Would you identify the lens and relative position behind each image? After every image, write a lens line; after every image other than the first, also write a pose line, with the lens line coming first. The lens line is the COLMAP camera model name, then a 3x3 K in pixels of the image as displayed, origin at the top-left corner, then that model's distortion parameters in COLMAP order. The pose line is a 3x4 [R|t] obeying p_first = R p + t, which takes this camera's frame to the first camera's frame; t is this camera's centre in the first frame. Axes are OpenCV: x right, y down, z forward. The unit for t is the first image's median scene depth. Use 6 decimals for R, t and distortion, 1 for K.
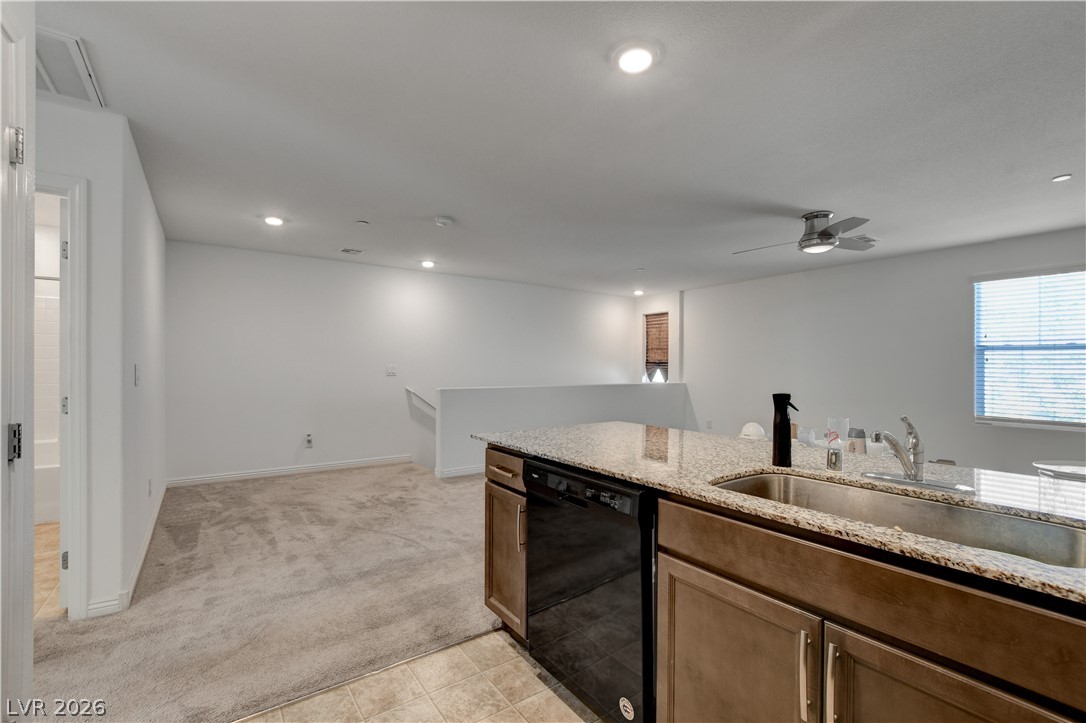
lens RADIAL K [[478.8, 0, 546.2], [0, 478.8, 363.7], [0, 0, 1]] dist [-0.004761, -0.000032]
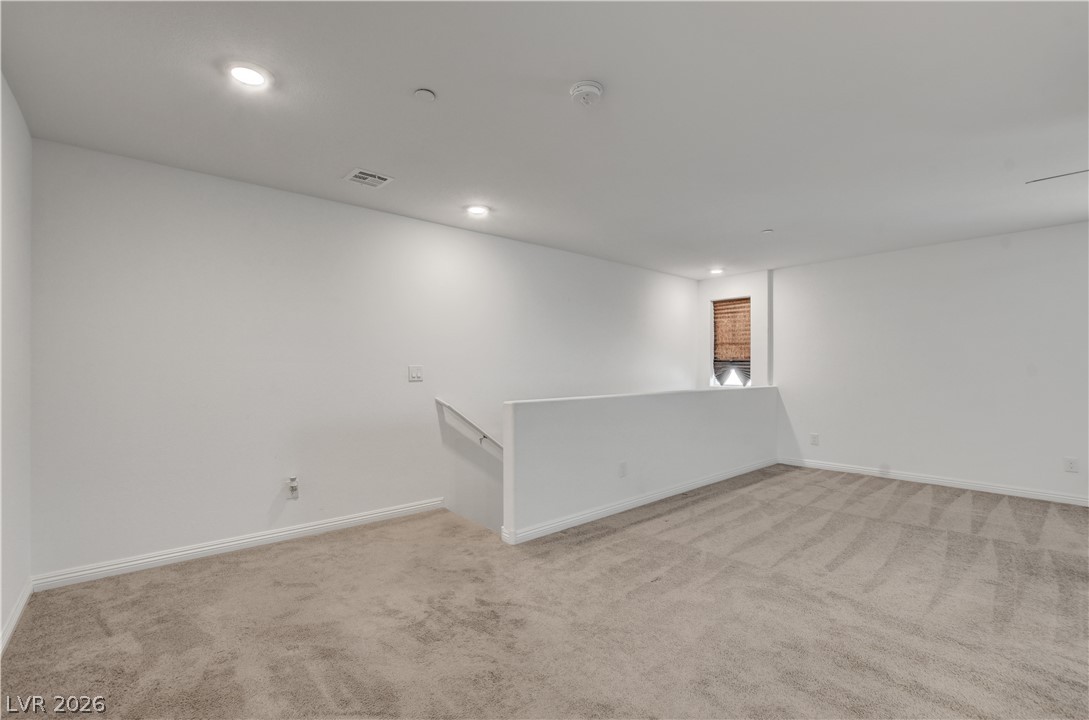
lens RADIAL K [[480.1, 0, 541.5], [0, 480.1, 362.2], [0, 0, 1]] dist [-0.004761, -0.000032]
pose [[0.996083, -0.004226, 0.088317, -0.218861], [0.004563, 0.999983, -0.003611, 0.001515], [-0.088301, 0.004000, 0.996086, 0.335281]]
